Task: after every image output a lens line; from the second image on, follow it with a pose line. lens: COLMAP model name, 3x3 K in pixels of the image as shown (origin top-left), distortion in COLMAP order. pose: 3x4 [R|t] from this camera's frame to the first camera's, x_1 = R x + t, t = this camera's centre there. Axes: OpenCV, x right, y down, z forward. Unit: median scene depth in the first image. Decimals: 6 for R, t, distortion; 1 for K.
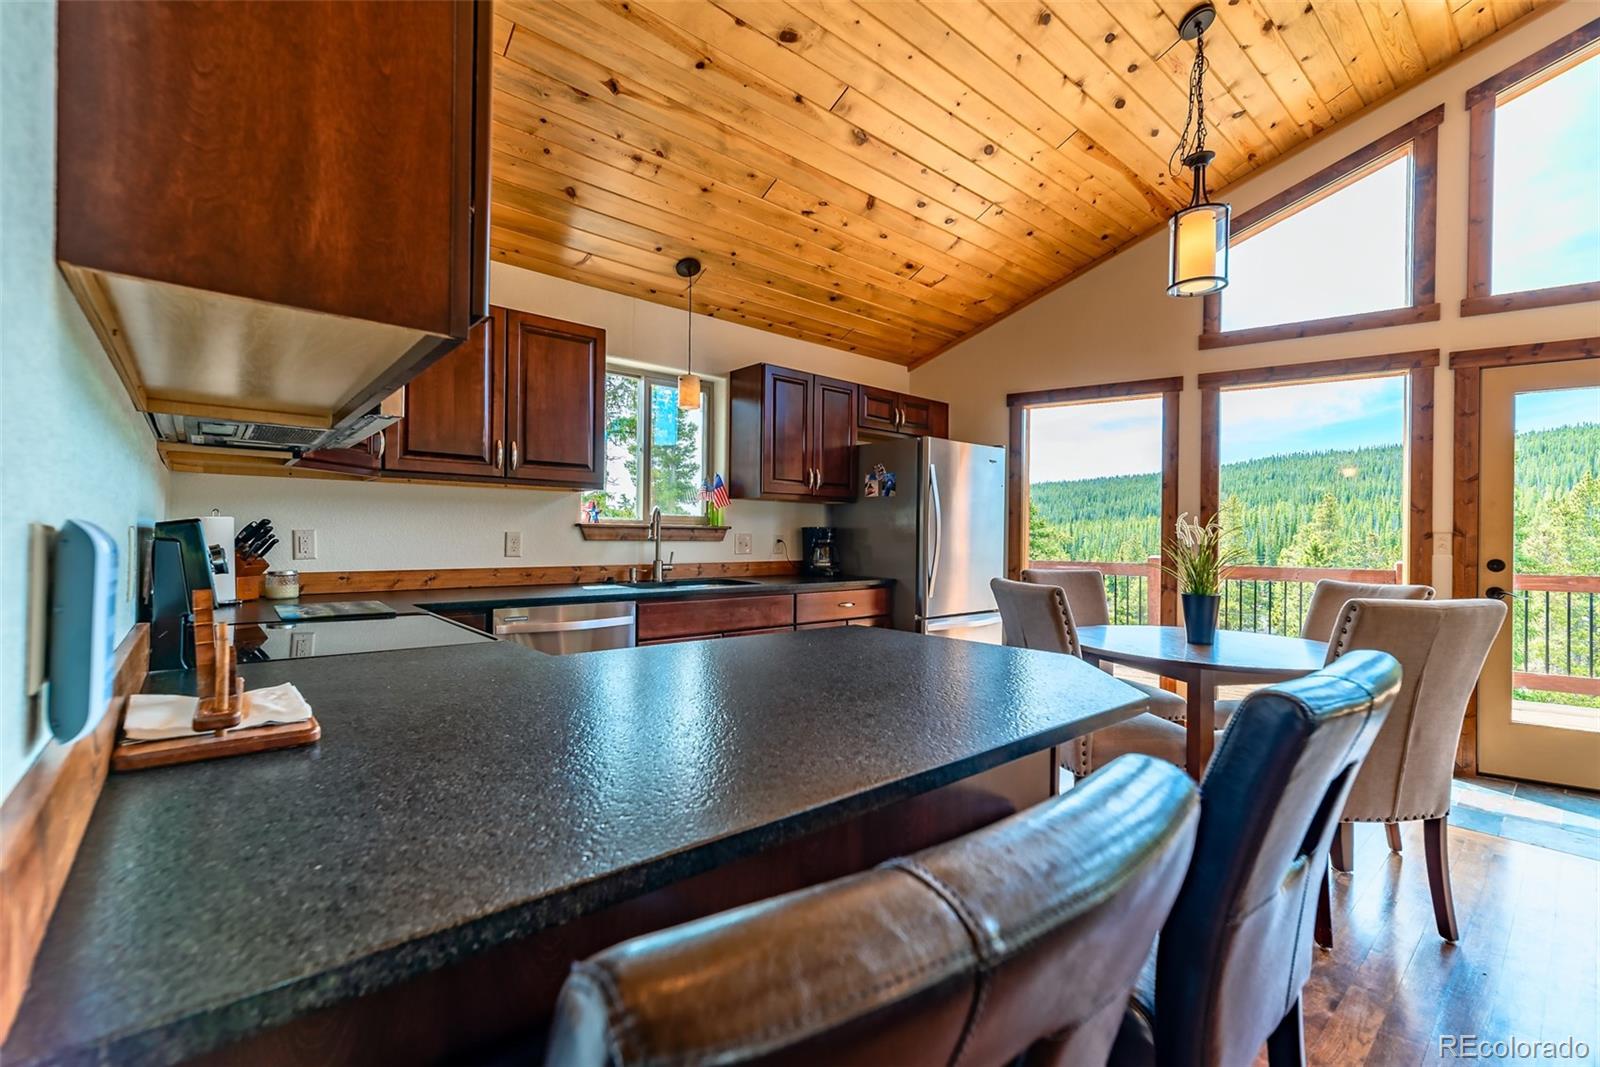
lens RADIAL K [[700.0, 0, 800.7], [0, 700.0, 533.8], [0, 0, 1]] dist [0.008373, 0.000920]
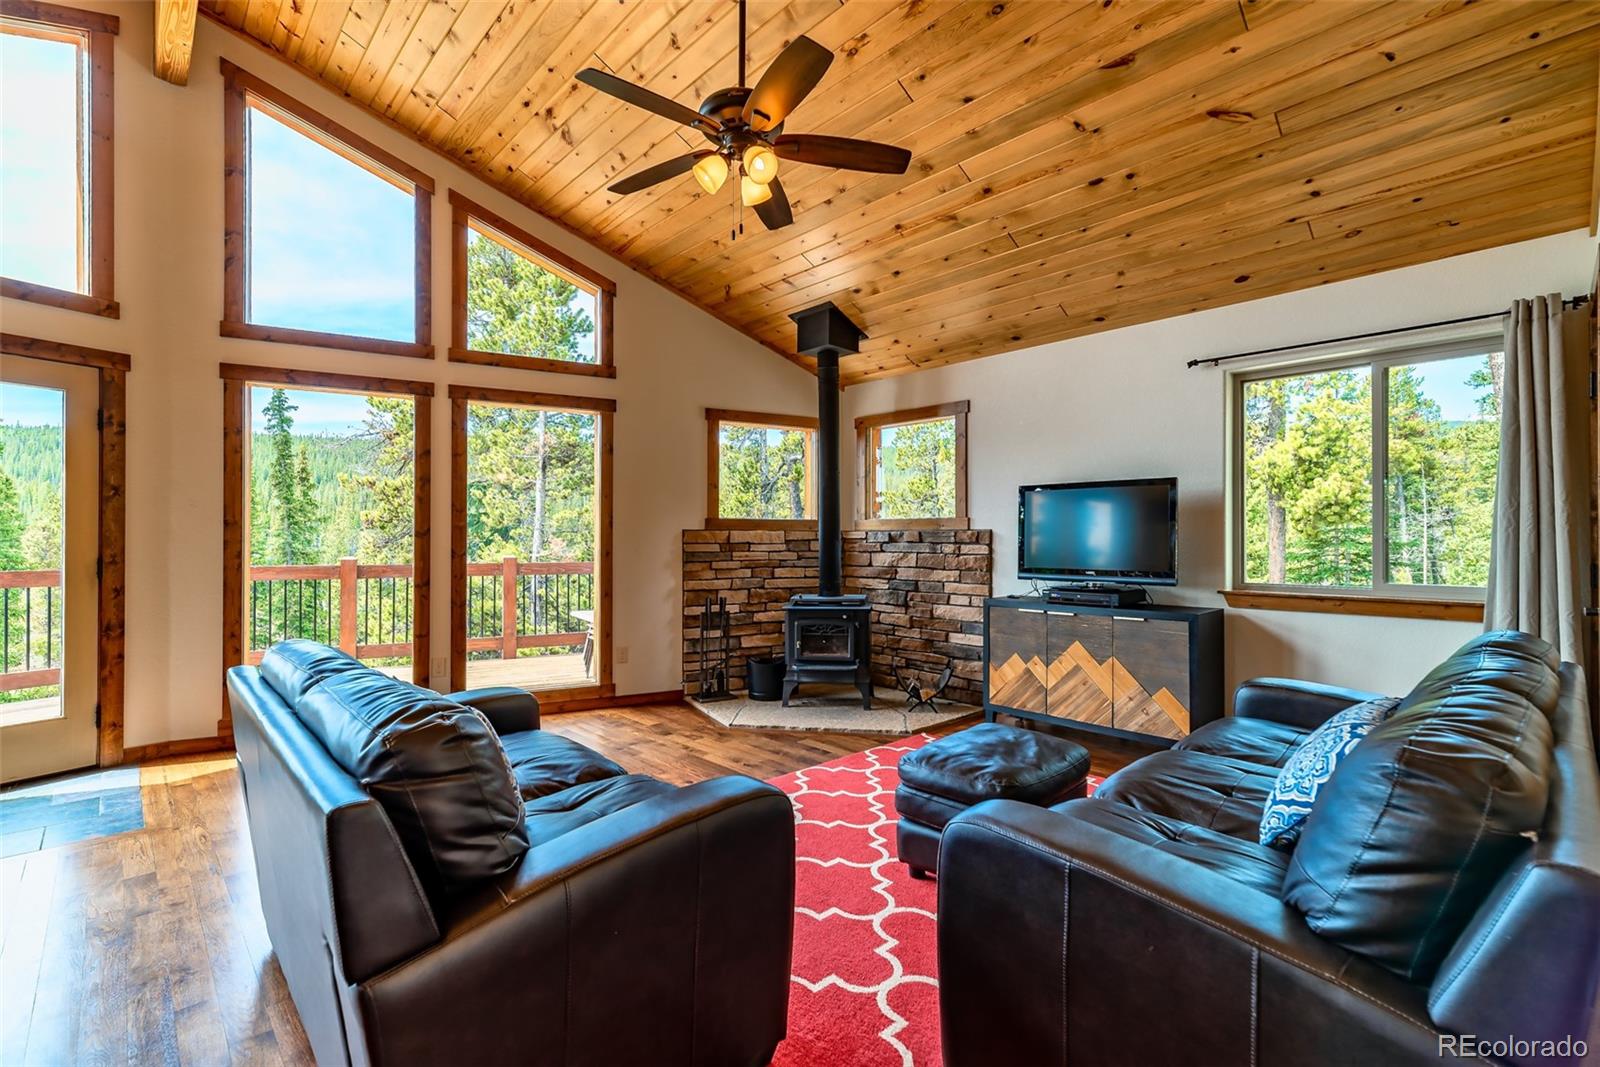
lens RADIAL K [[700.0, 0, 791.9], [0, 700.0, 537.1], [0, 0, 1]] dist [0.008373, 0.000920]
pose [[-0.037419, -0.007476, 0.999272, 0.117143], [-0.003824, 0.999966, 0.007338, 0.000574], [-0.999292, -0.003546, -0.037446, -0.098432]]
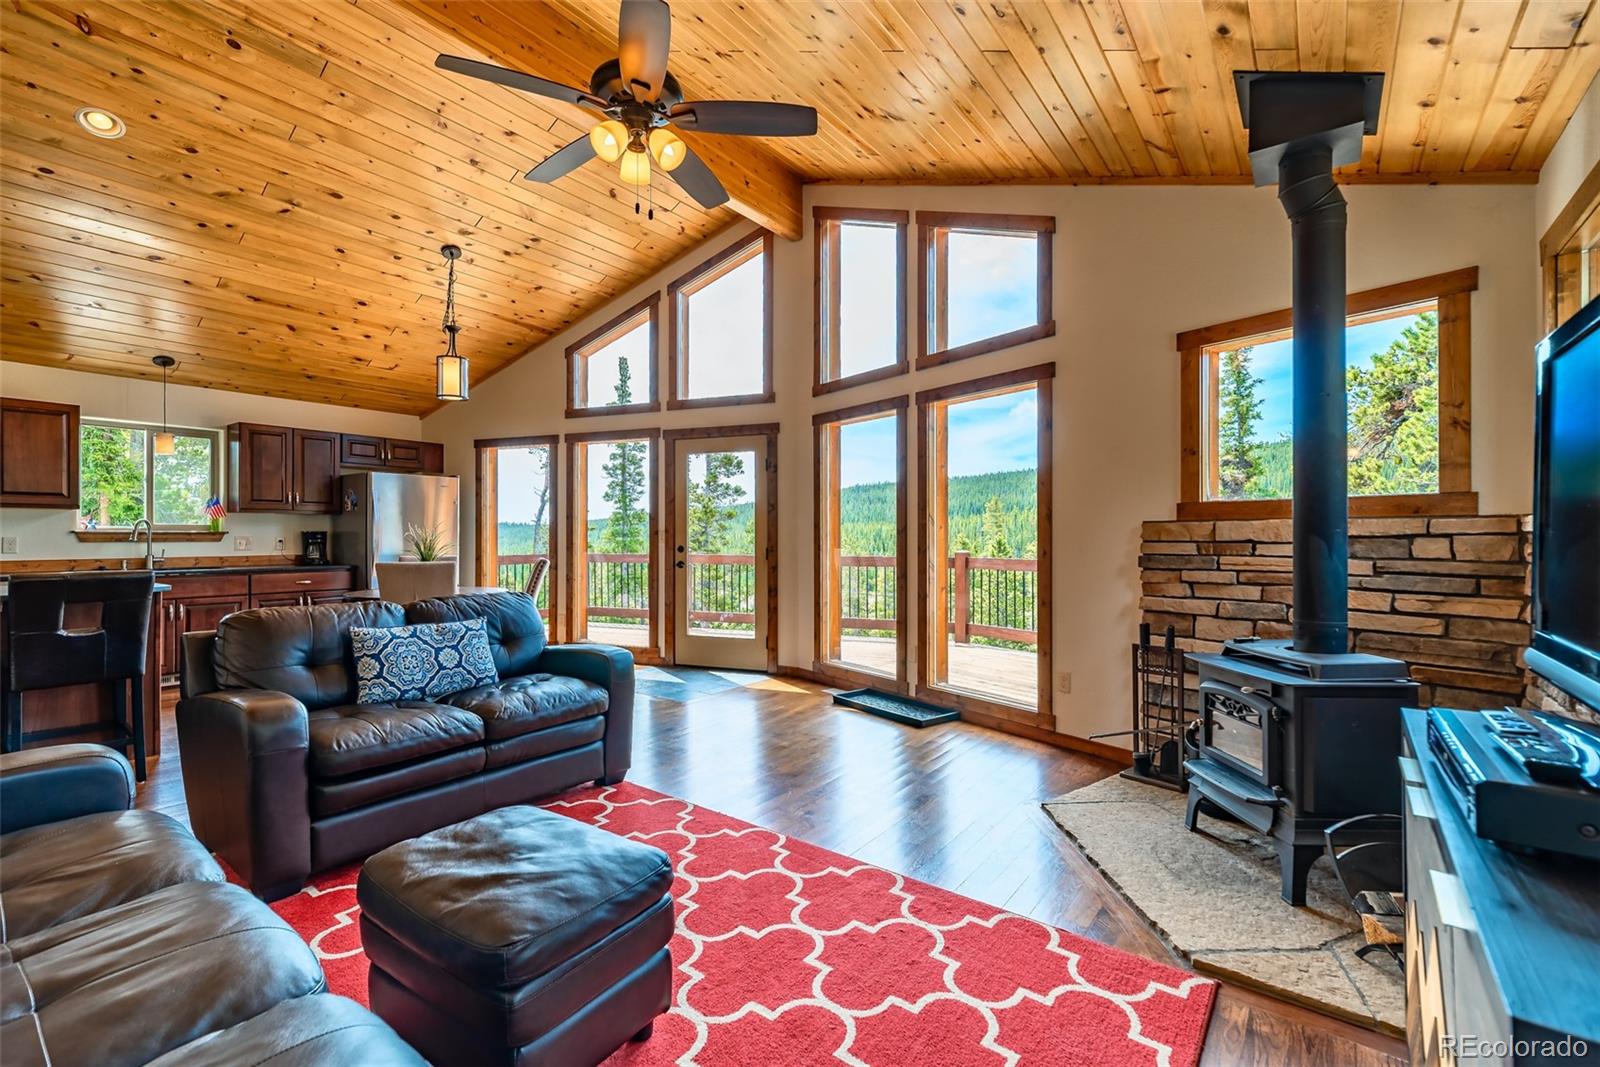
lens RADIAL K [[700.0, 0, 793.9], [0, 700.0, 536.1], [0, 0, 1]] dist [0.008373, 0.000920]
pose [[0.978203, -0.011562, 0.207328, 0.856336], [0.011160, 0.999933, 0.003109, 0.008577], [-0.207350, -0.000728, 0.978267, -0.781323]]
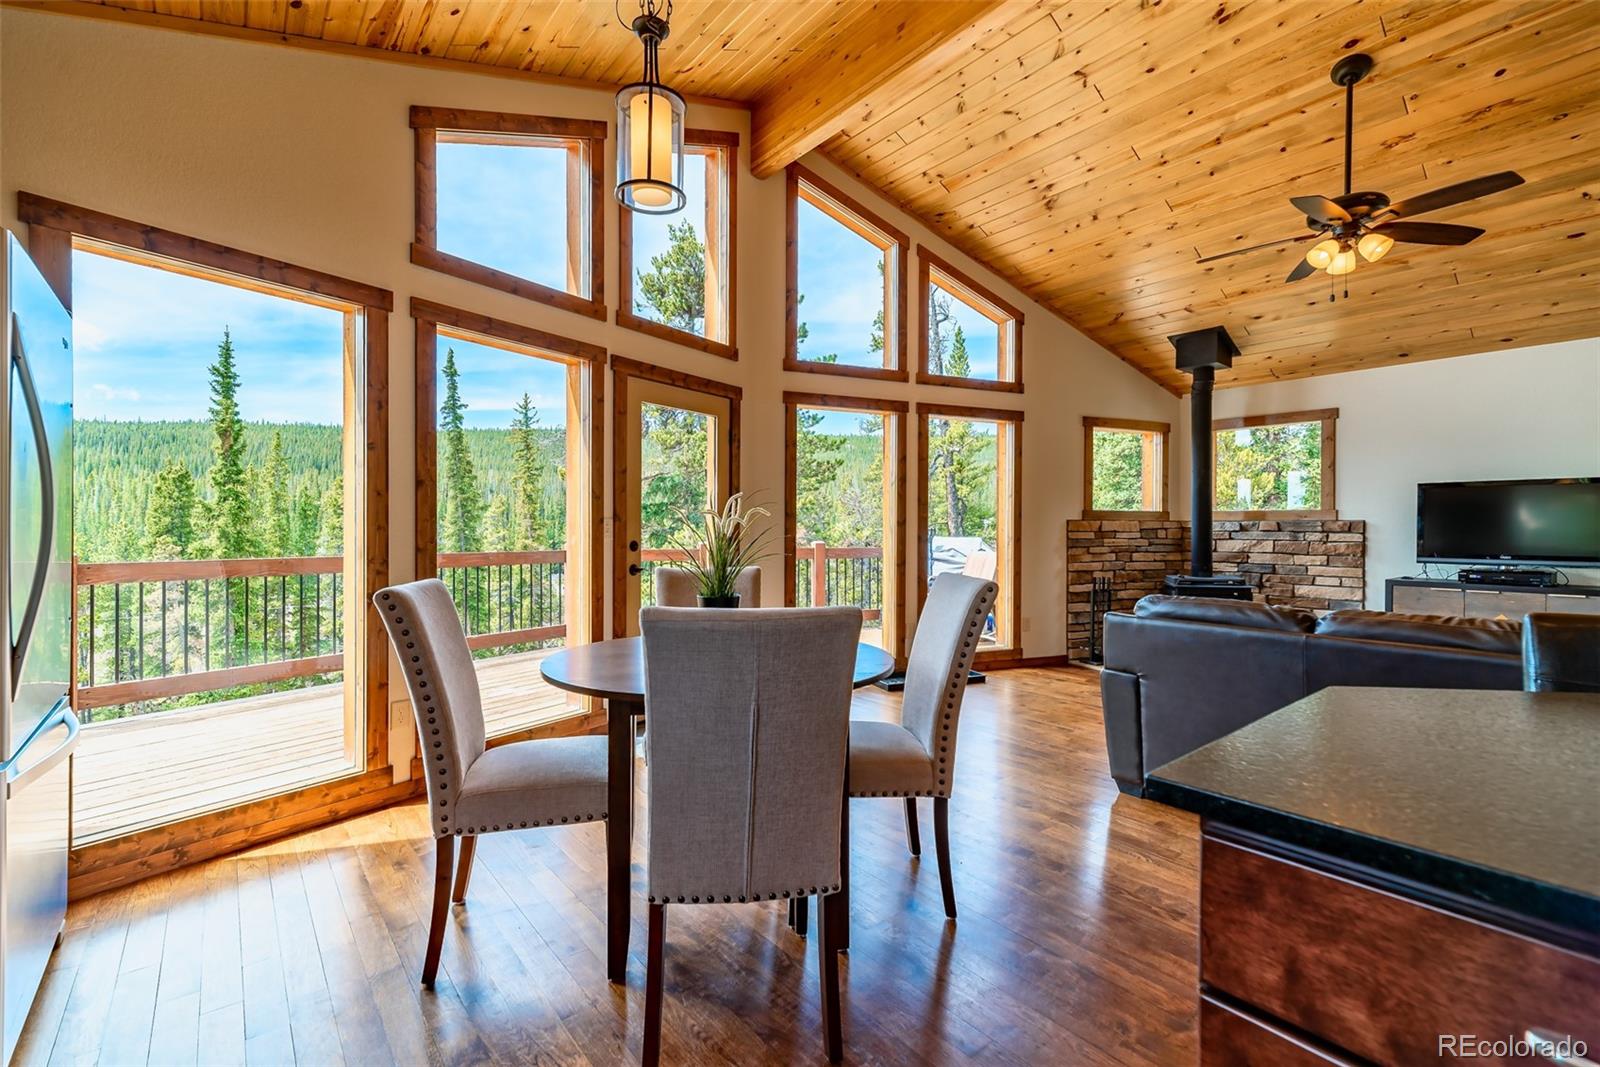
lens RADIAL K [[700.0, 0, 780.7], [0, 700.0, 530.7], [0, 0, 1]] dist [0.008373, 0.000920]
pose [[0.042558, -0.016035, 0.998965, -0.162548], [-0.005546, 0.999852, 0.016285, -0.000599], [-0.999079, -0.006233, 0.042463, 0.676737]]
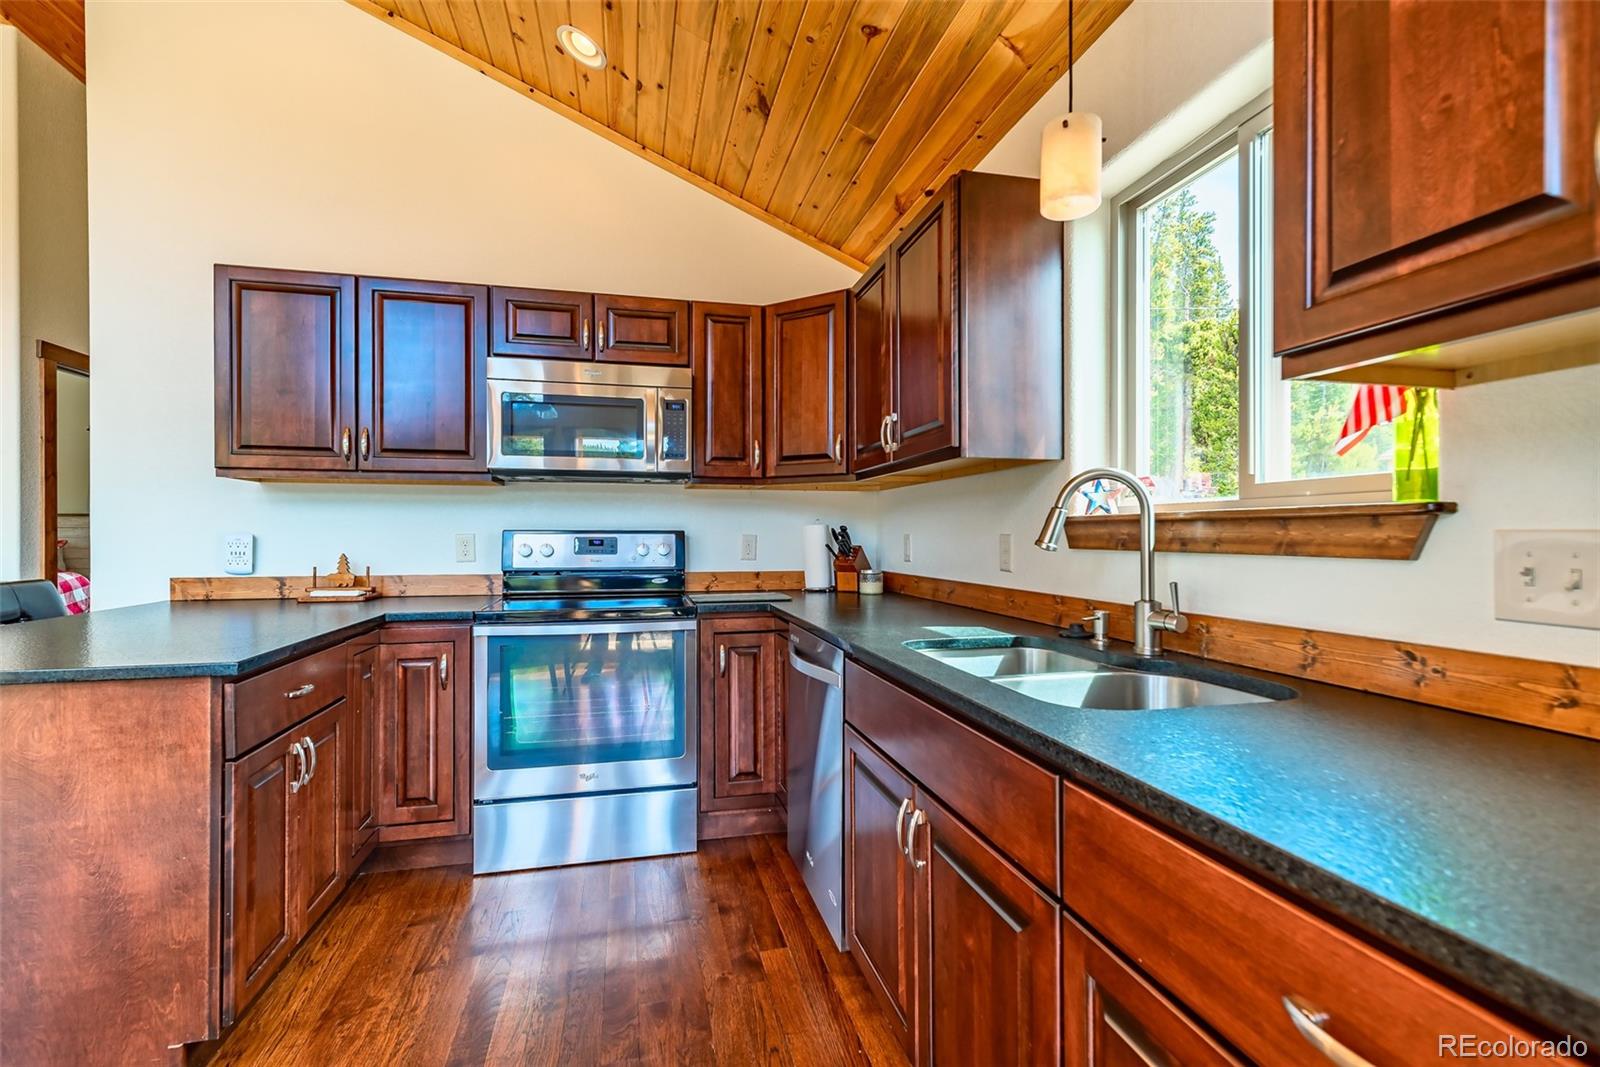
lens RADIAL K [[700.0, 0, 795.0], [0, 700.0, 531.5], [0, 0, 1]] dist [0.008373, 0.000920]
pose [[-0.462825, -0.013184, -0.886352, 0.296232], [-0.002046, 0.999903, -0.013805, 0.004340], [0.886447, -0.004575, -0.462807, 1.042461]]
